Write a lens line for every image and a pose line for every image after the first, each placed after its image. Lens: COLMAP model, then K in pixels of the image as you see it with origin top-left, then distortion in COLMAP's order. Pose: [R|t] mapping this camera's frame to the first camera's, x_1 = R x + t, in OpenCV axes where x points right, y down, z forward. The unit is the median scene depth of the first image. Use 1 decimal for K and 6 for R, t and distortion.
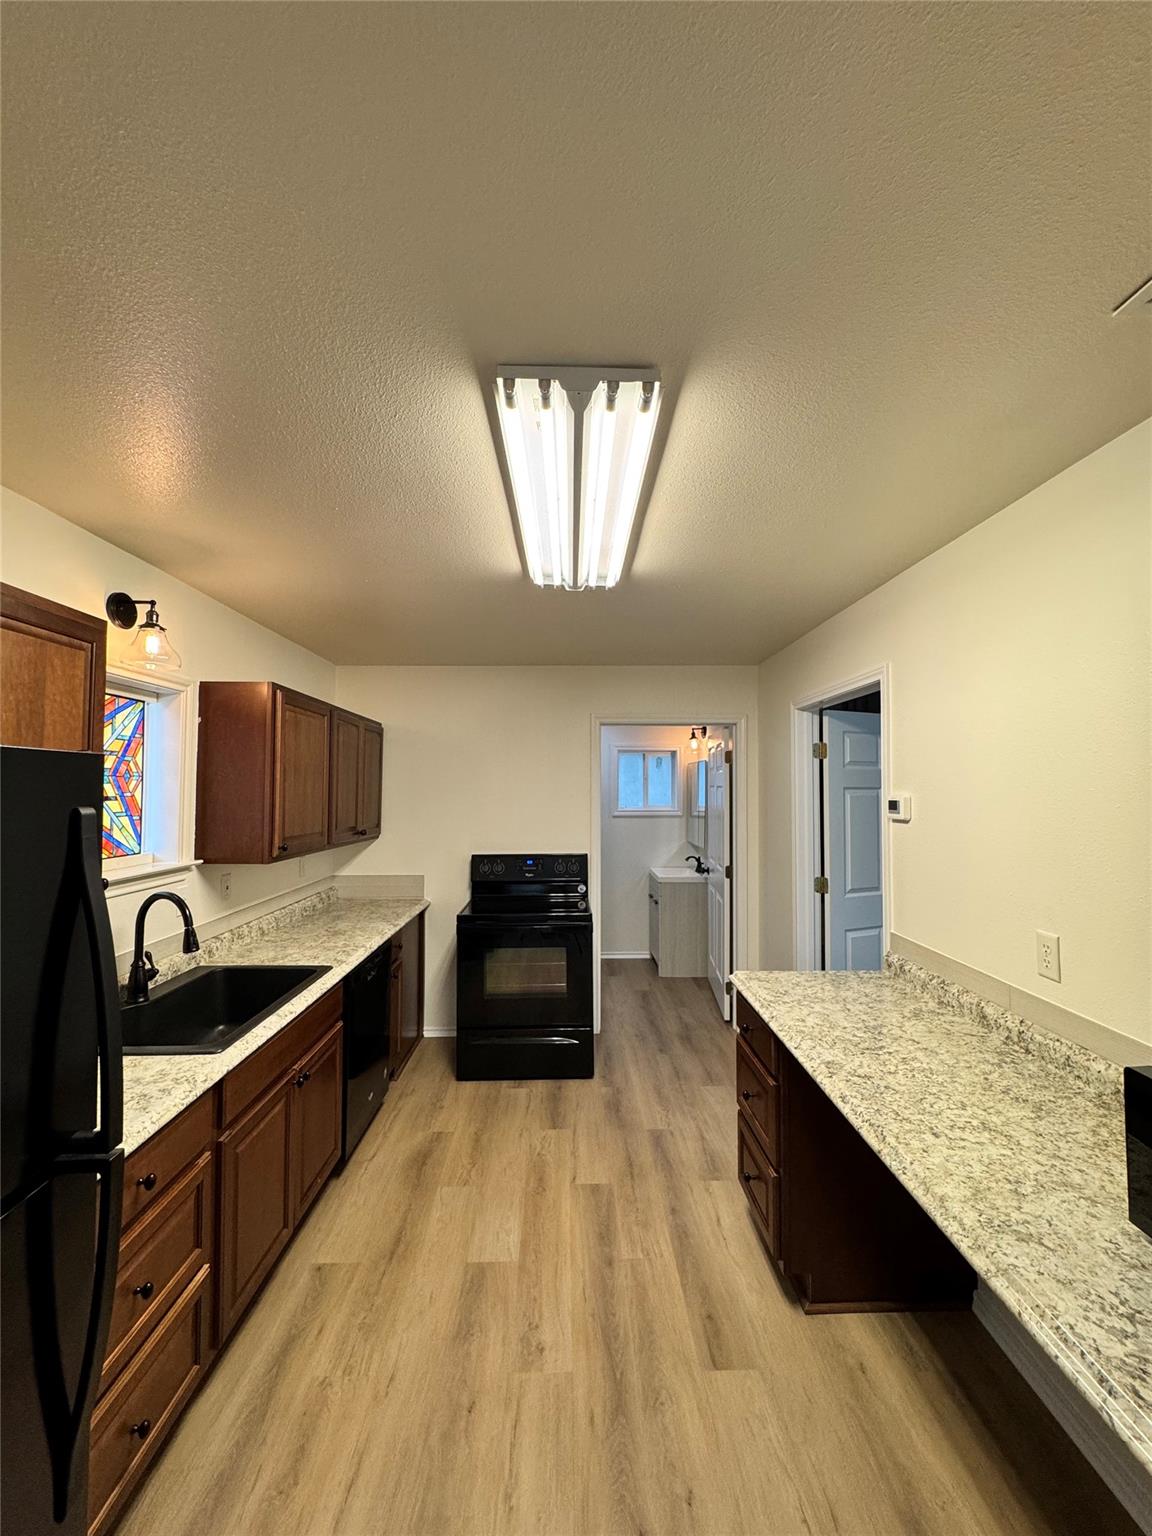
lens RADIAL K [[614.8, 0, 576.0], [0, 614.8, 768.0], [0, 0, 1]] dist [-0.004993, 0.000879]
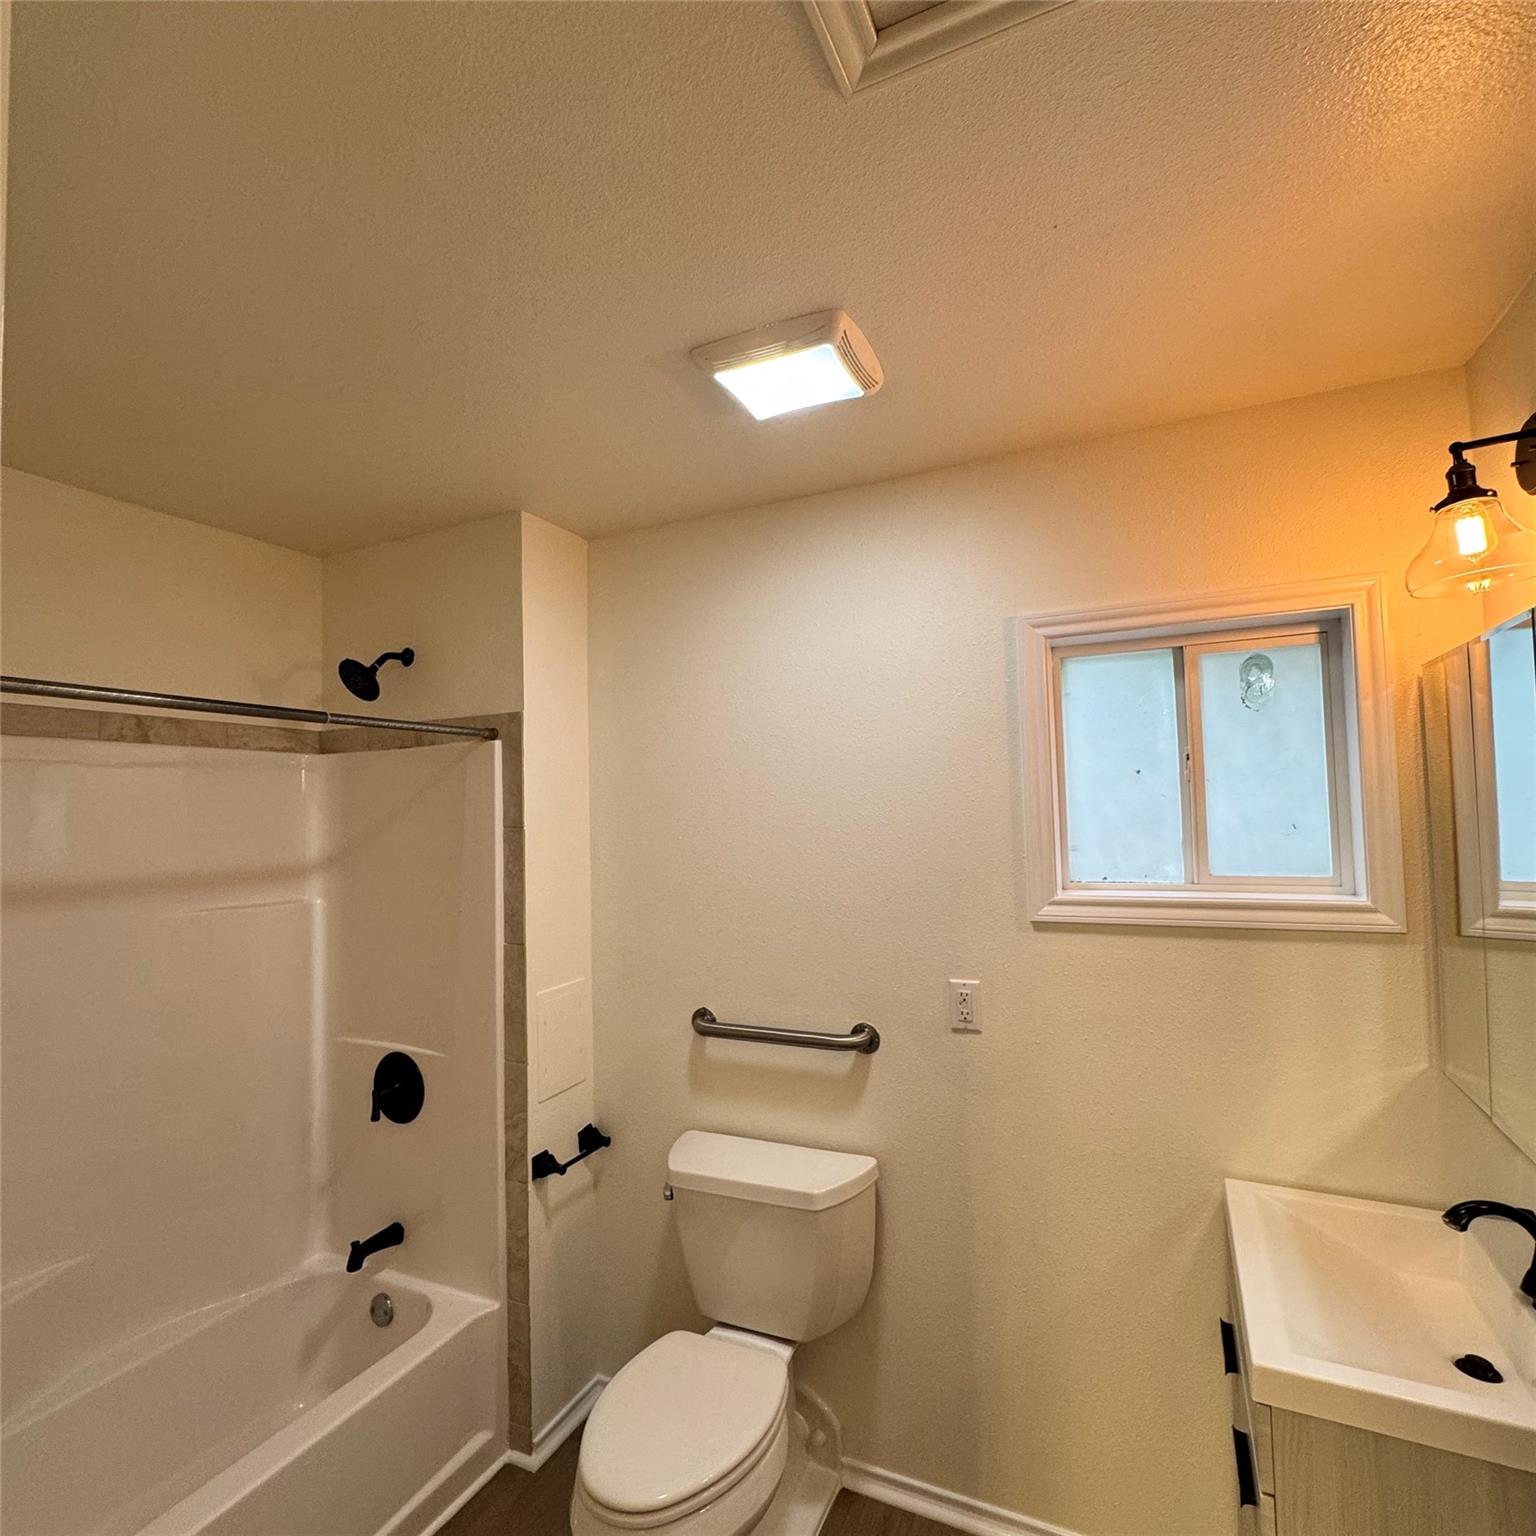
lens RADIAL K [[809.1, 0, 768.0], [0, 809.1, 768.0], [0, 0, 1]] dist [-0.031013, 0.000420]
pose [[0.896960, -0.044256, -0.439892, 0.105415], [0.039033, 0.999019, -0.020918, 0.022879], [0.440386, 0.001593, 0.897807, 0.687030]]
